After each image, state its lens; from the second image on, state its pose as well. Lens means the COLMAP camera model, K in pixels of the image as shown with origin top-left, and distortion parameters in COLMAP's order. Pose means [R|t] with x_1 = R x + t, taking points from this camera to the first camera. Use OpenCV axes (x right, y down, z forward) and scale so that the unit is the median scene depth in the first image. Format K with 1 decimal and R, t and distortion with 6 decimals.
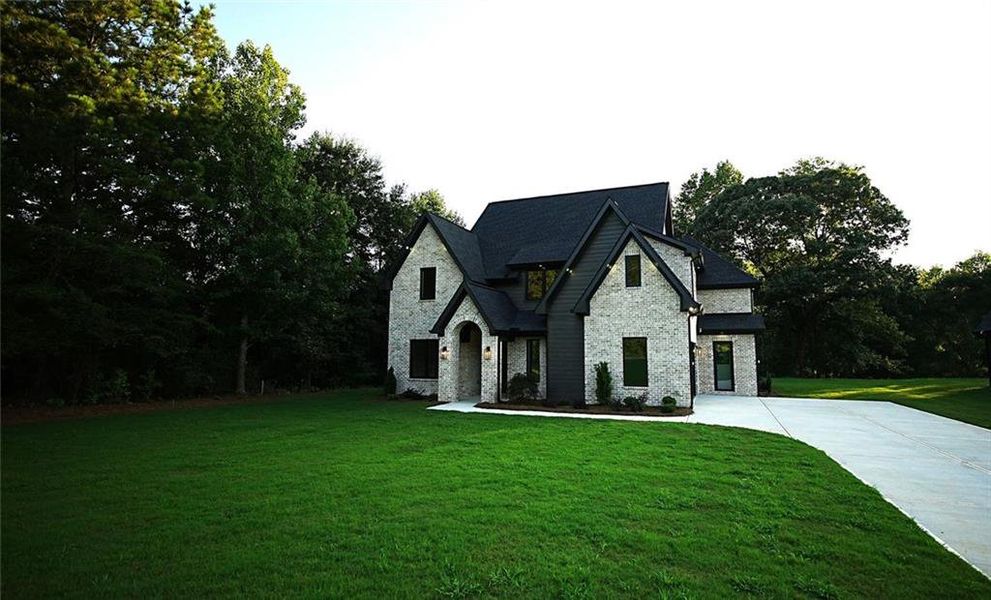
lens RADIAL K [[490.7, 0, 495.5], [0, 490.7, 300.0], [0, 0, 1]] dist [-0.025851, 0.000058]
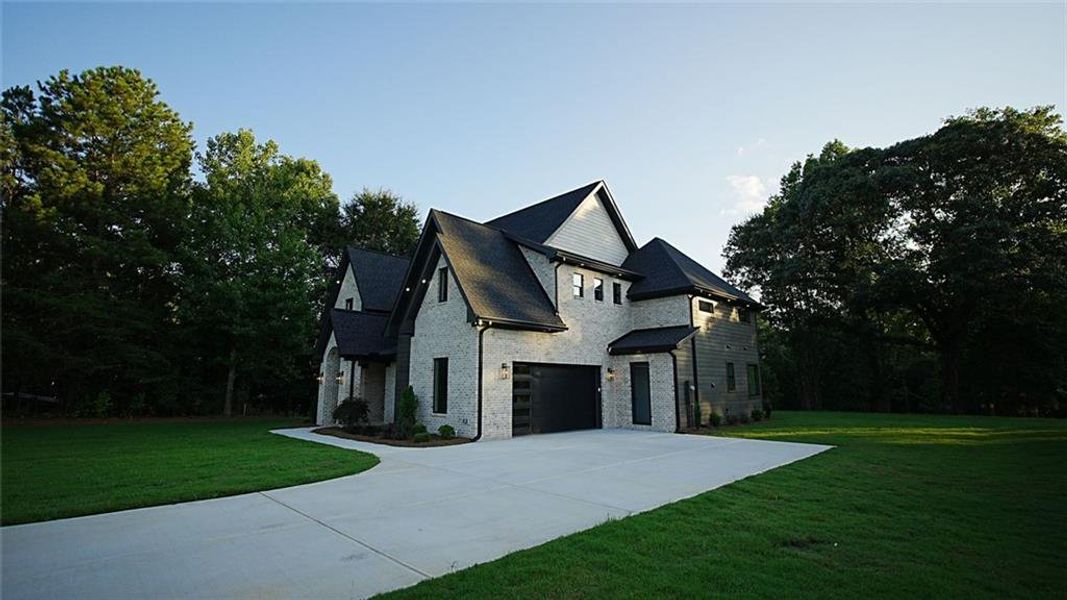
lens RADIAL K [[481.9, 0, 537.5], [0, 481.9, 298.5], [0, 0, 1]] dist [-0.013783, 0.000732]
pose [[0.920762, -0.072472, -0.383335, 0.709033], [0.044183, 0.995644, -0.082107, 0.042665], [0.387615, 0.058664, 0.919953, 0.219222]]
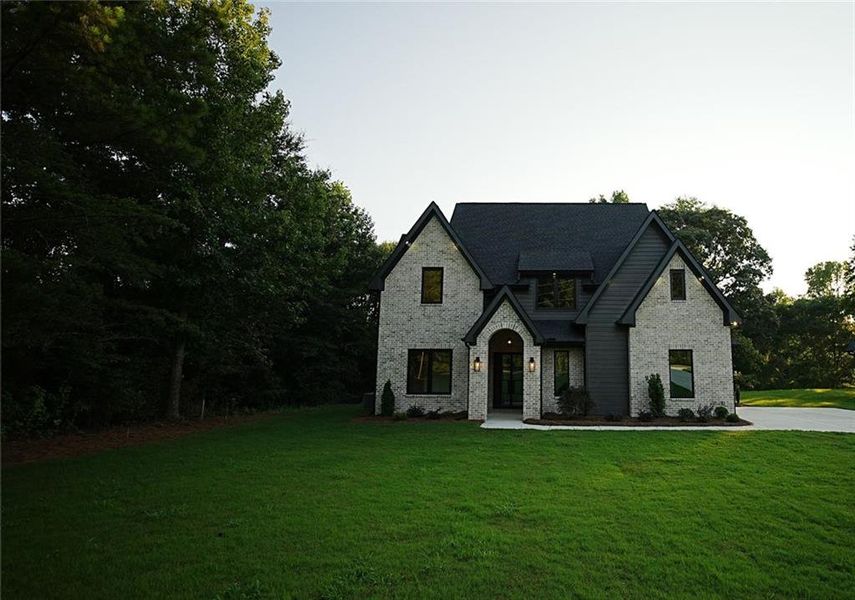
lens RADIAL K [[501.7, 0, 427.5], [0, 501.7, 300.0], [0, 0, 1]] dist [-0.023230, -0.000272]
pose [[0.936624, 0.052334, 0.346404, -0.512624], [-0.041511, 0.998392, -0.038595, 0.031217], [-0.347867, 0.021770, 0.937291, 0.184465]]
